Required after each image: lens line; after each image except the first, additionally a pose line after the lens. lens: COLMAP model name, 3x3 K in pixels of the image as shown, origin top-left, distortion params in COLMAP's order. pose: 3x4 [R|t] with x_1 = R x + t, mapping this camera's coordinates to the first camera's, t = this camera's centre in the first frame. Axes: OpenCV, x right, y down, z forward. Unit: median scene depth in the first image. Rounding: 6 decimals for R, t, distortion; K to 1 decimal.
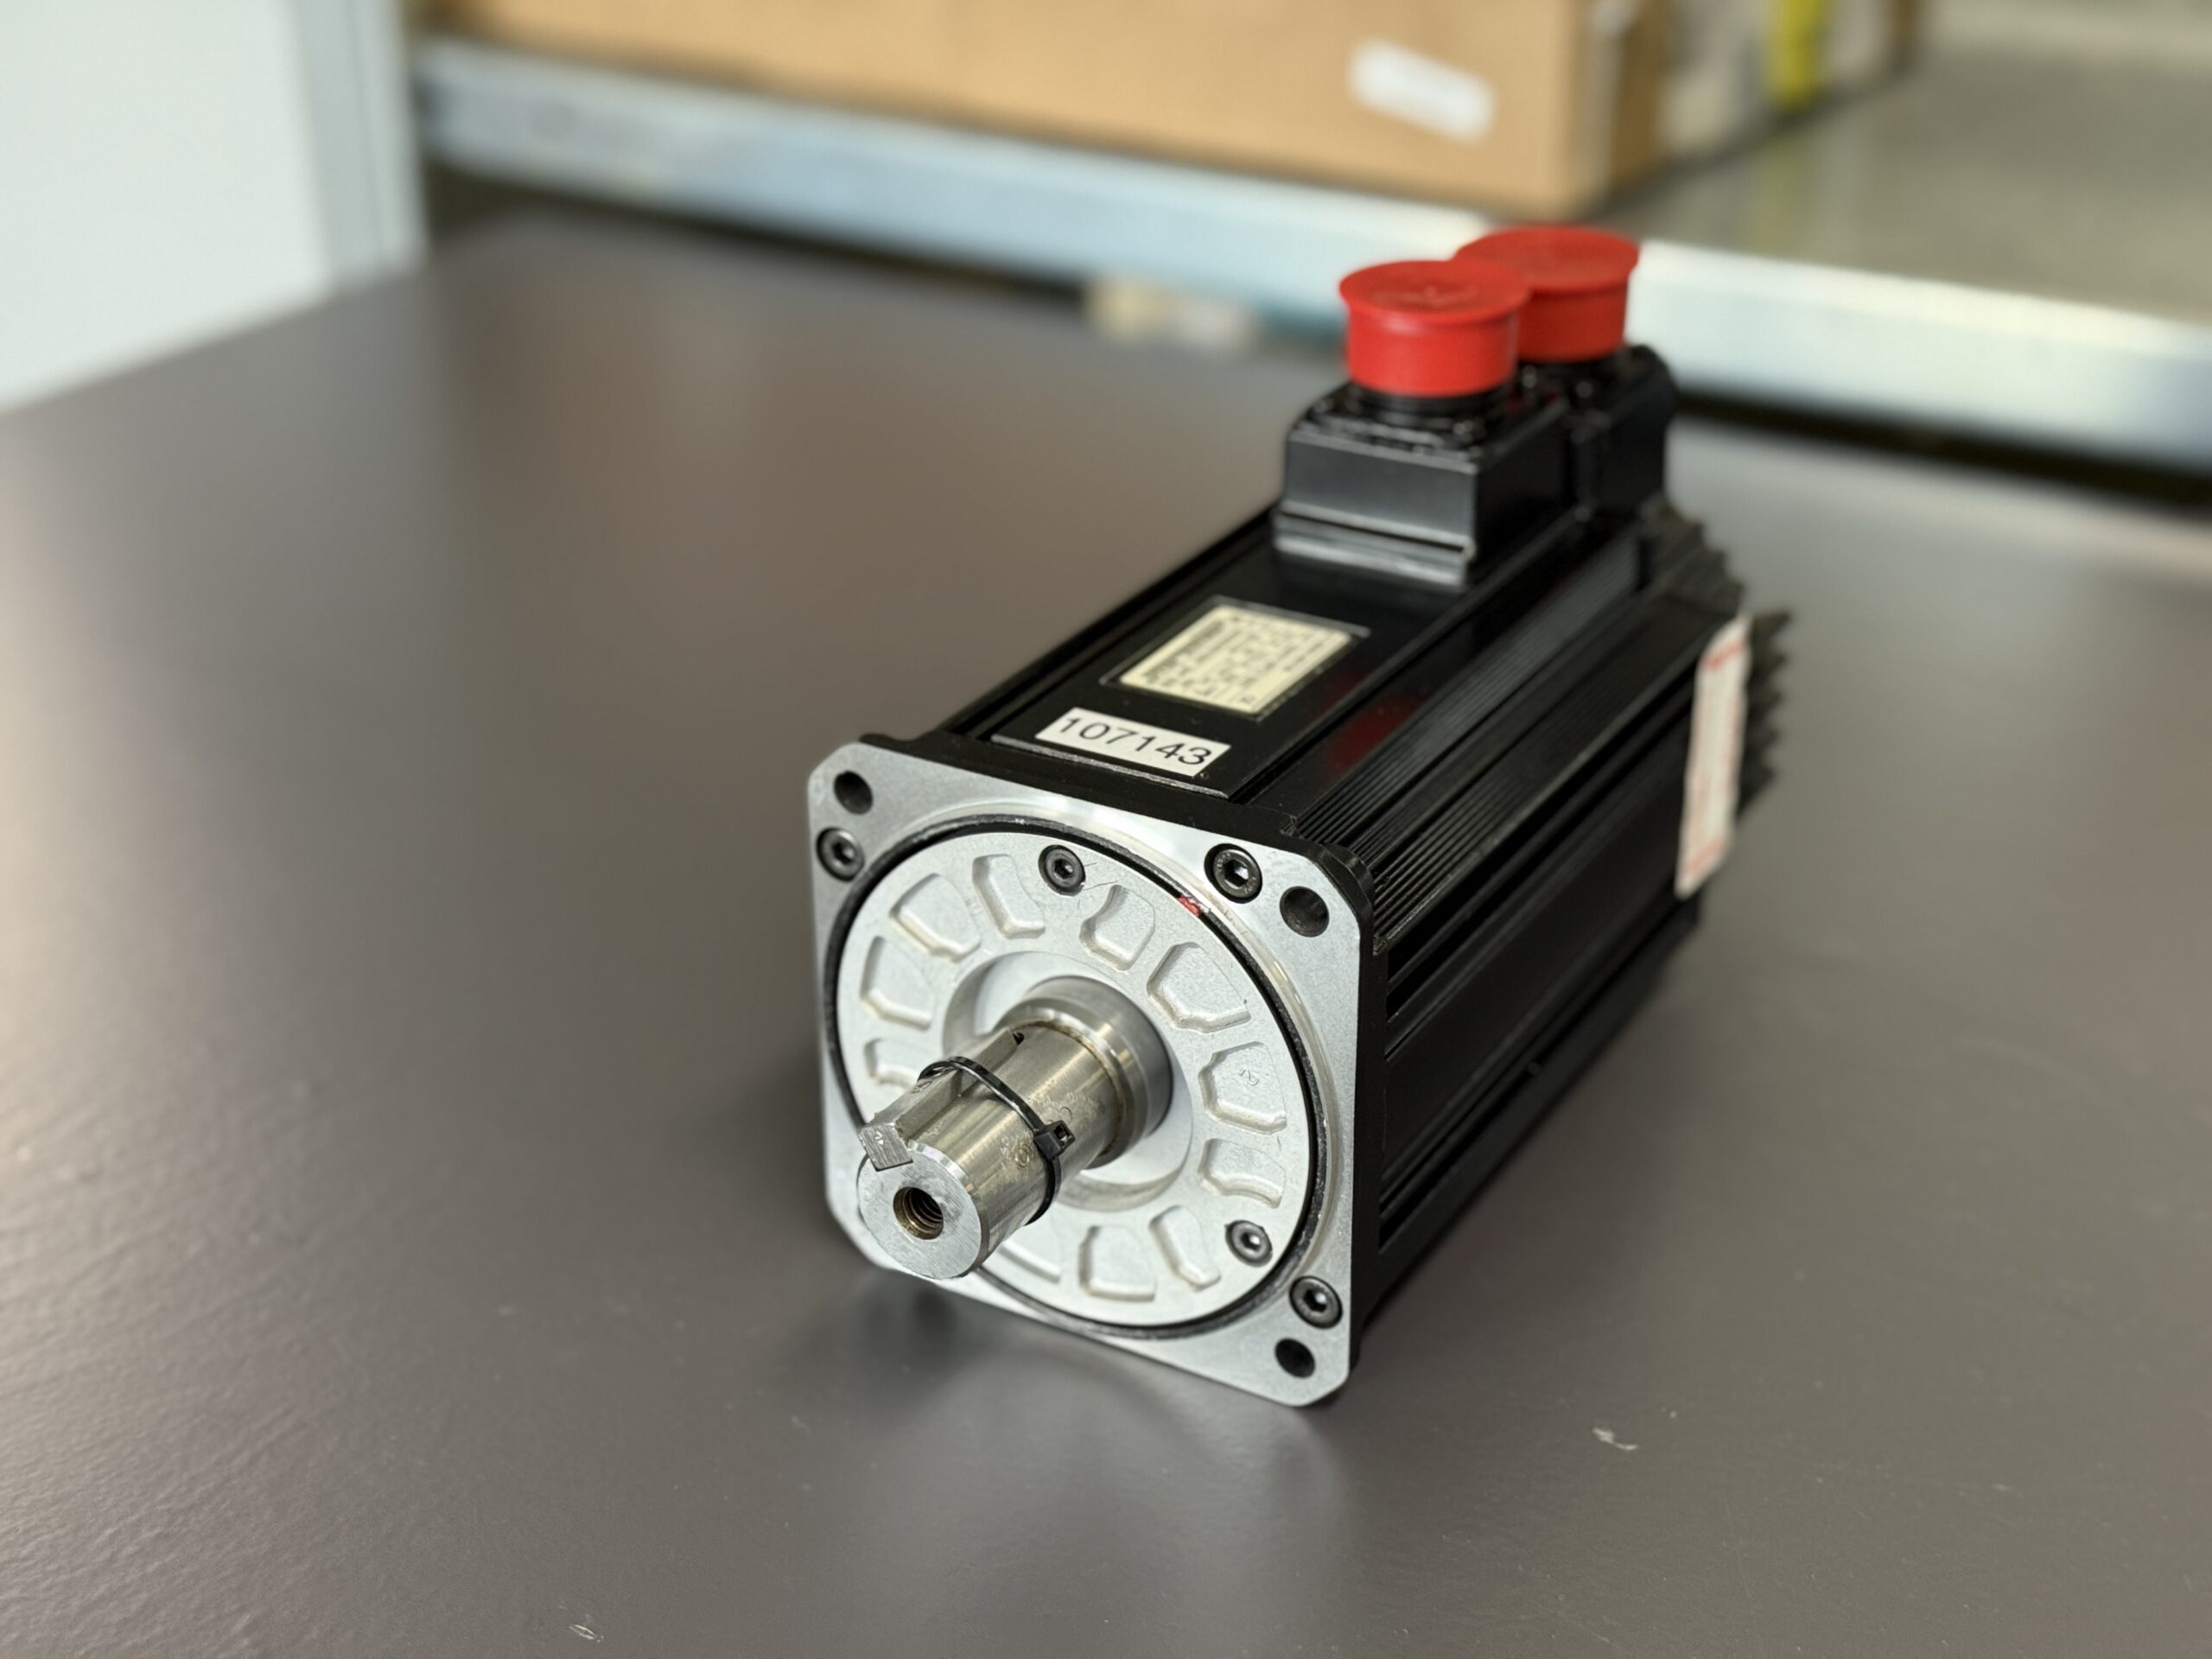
lens RADIAL K [[3135.9, 0, 1106.0], [0, 3135.9, 829.5], [0, 0, 1]] dist [0.086459, 0.040730]
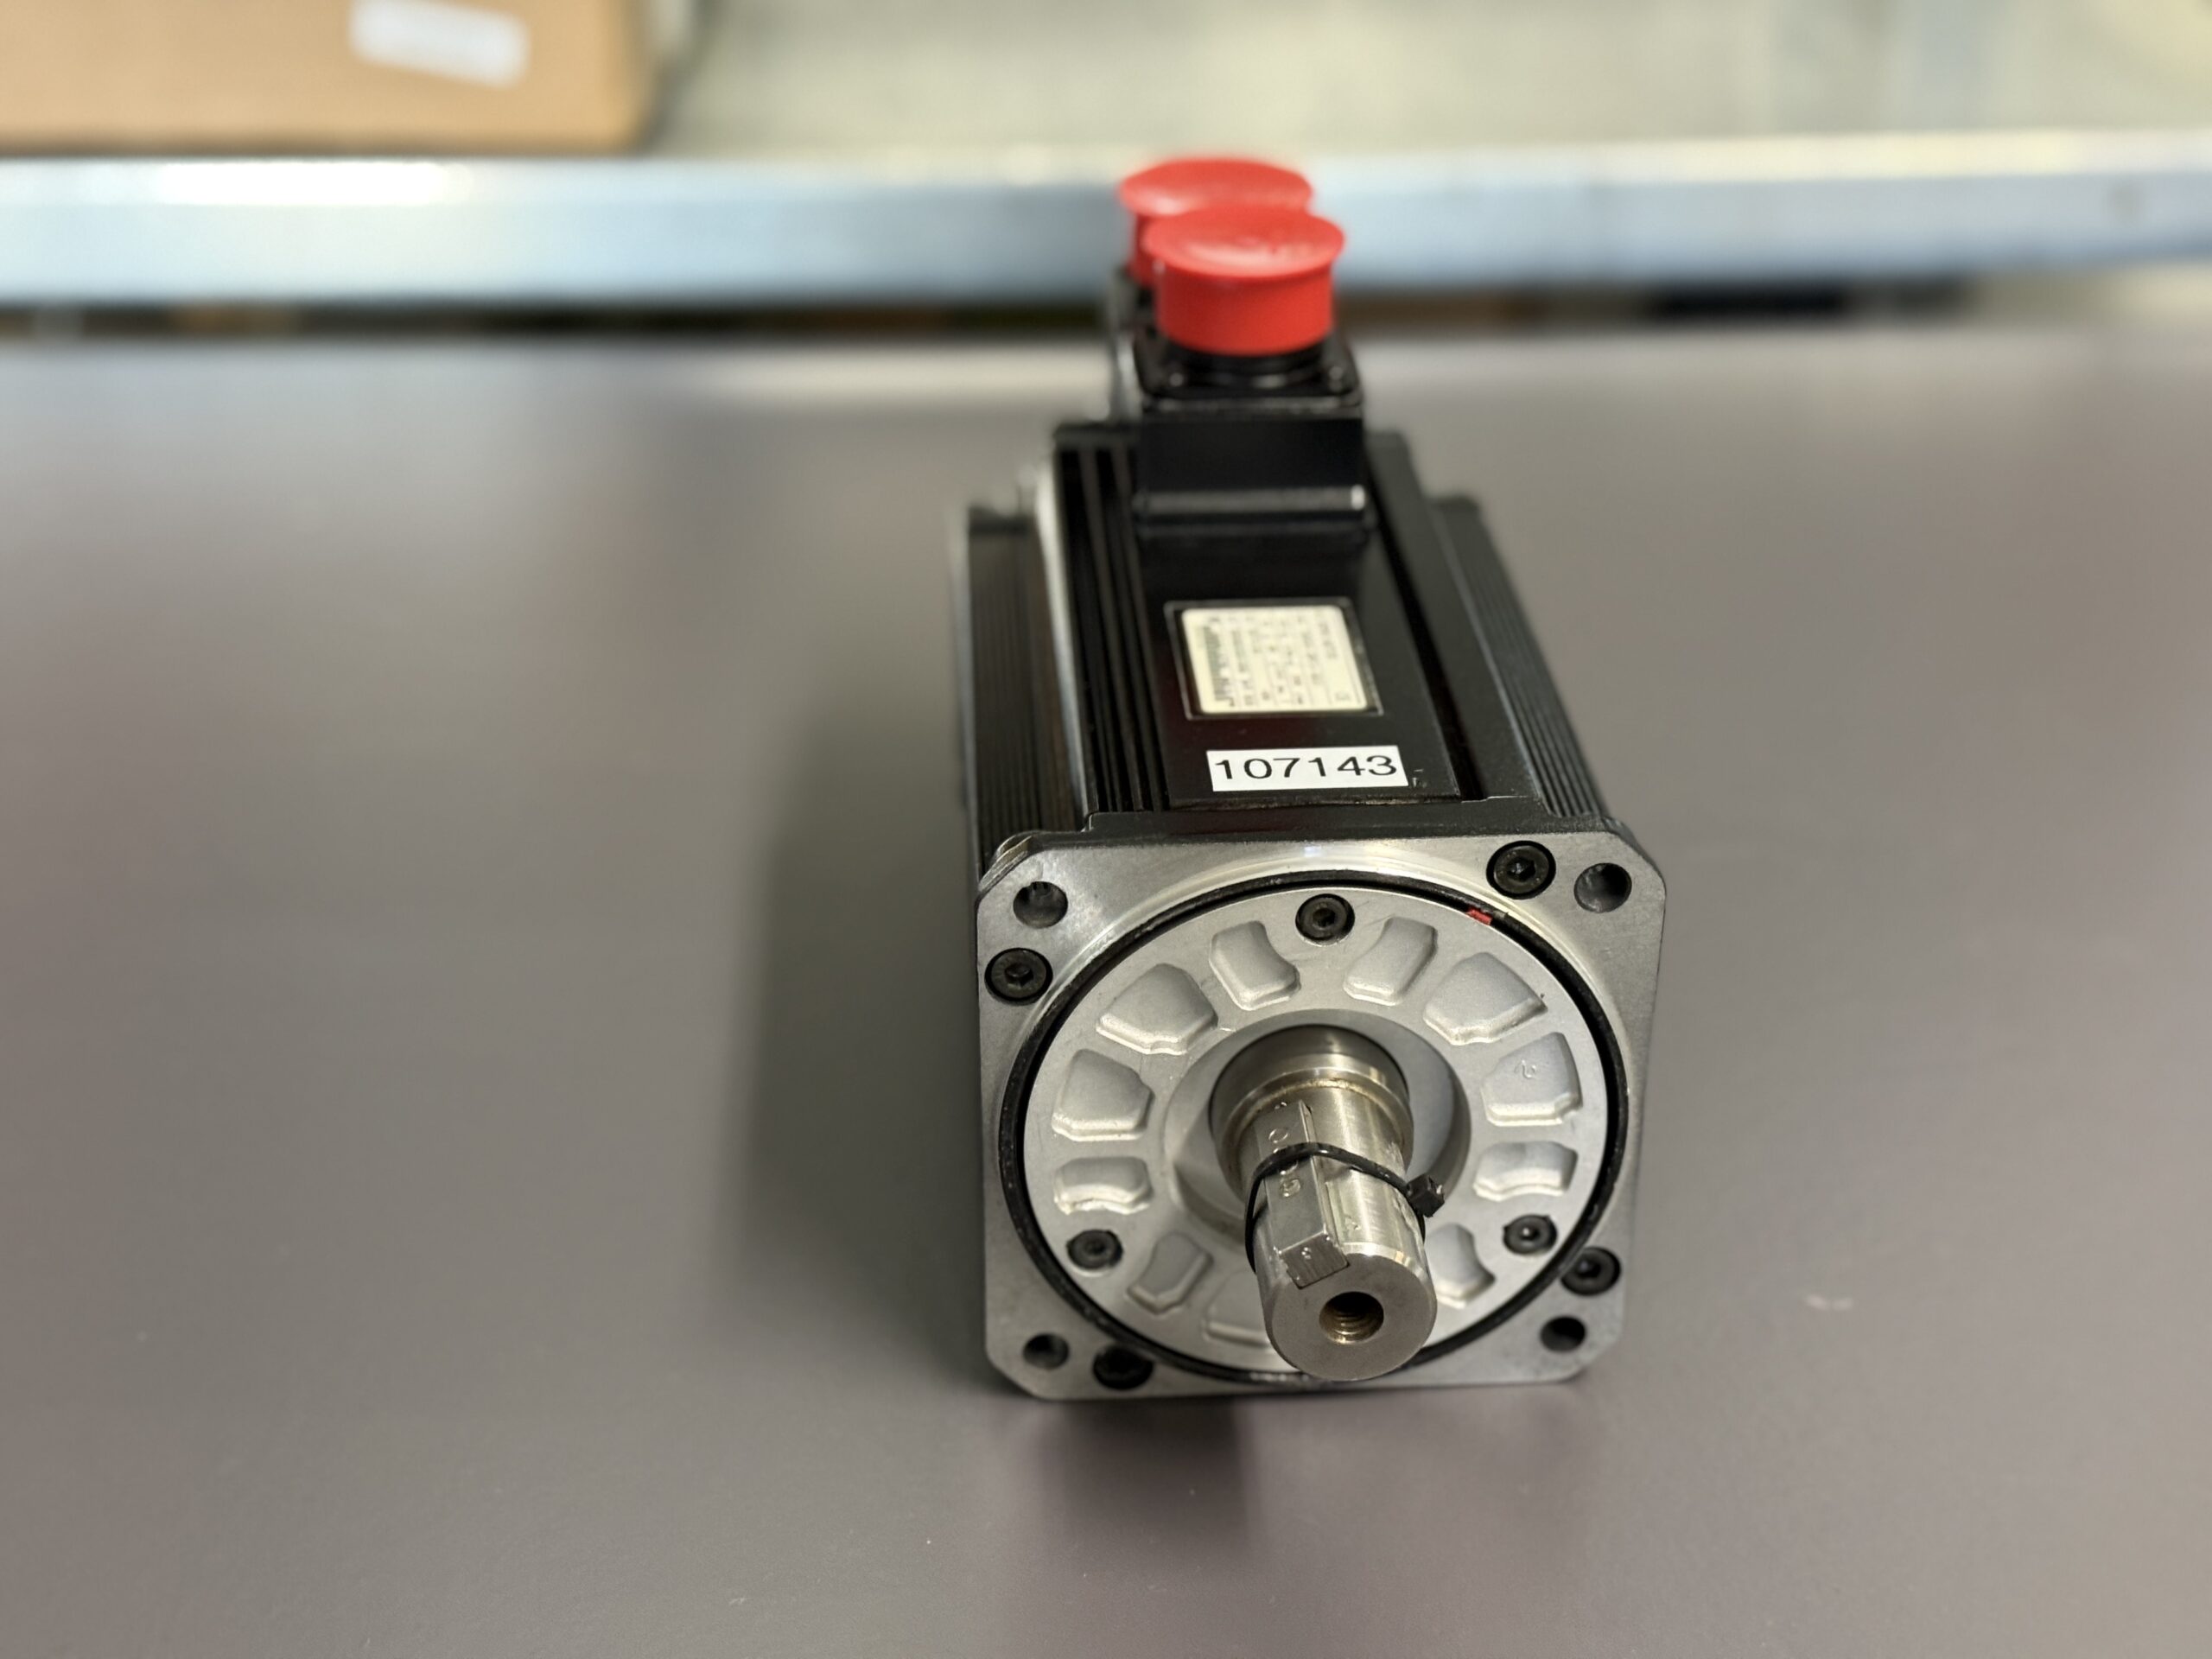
lens RADIAL K [[3135.9, 0, 1106.0], [0, 3135.9, 829.5], [0, 0, 1]] dist [0.086459, 0.040730]
pose [[0.827386, -0.264776, 0.495304, -0.505424], [0.244876, 0.963729, 0.106128, -0.123424], [-0.505439, 0.033479, 0.862213, 0.221990]]
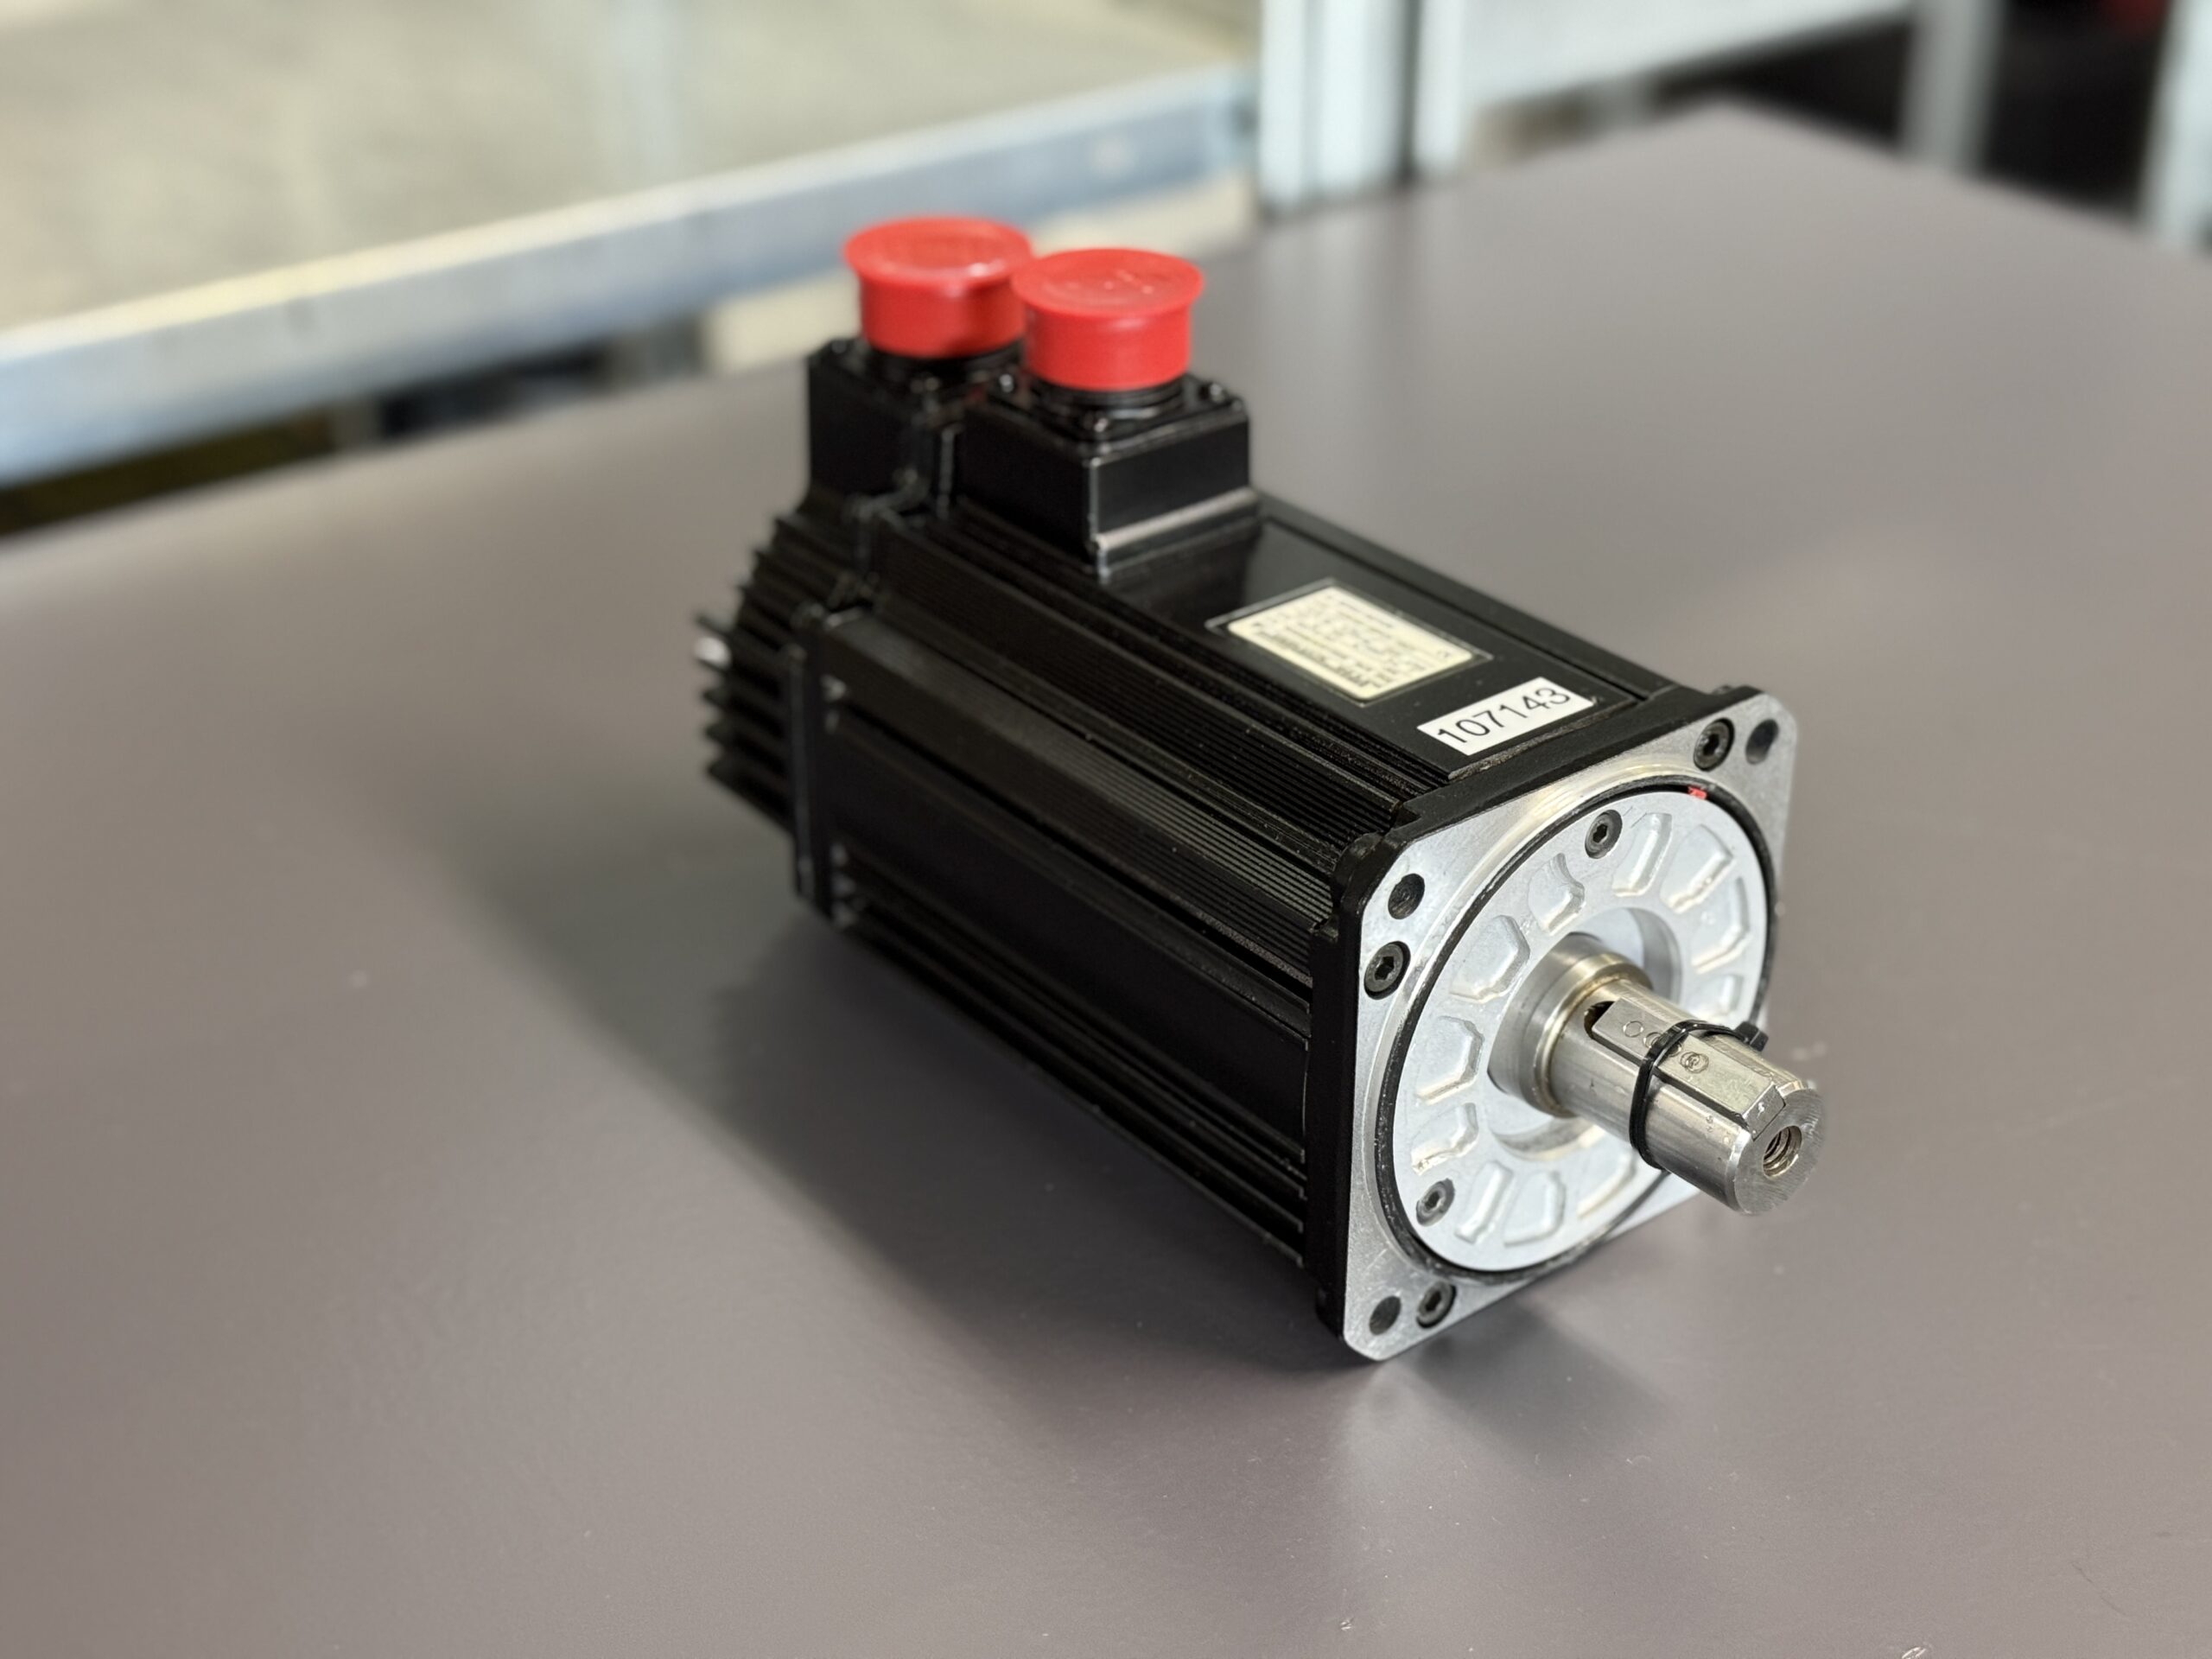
lens RADIAL K [[3135.9, 0, 1106.0], [0, 3135.9, 829.5], [0, 0, 1]] dist [0.086459, 0.040730]
pose [[0.357582, -0.451864, 0.817284, -0.896591], [0.424323, 0.858209, 0.288839, -0.348803], [-0.831917, 0.243508, 0.498617, 0.596553]]
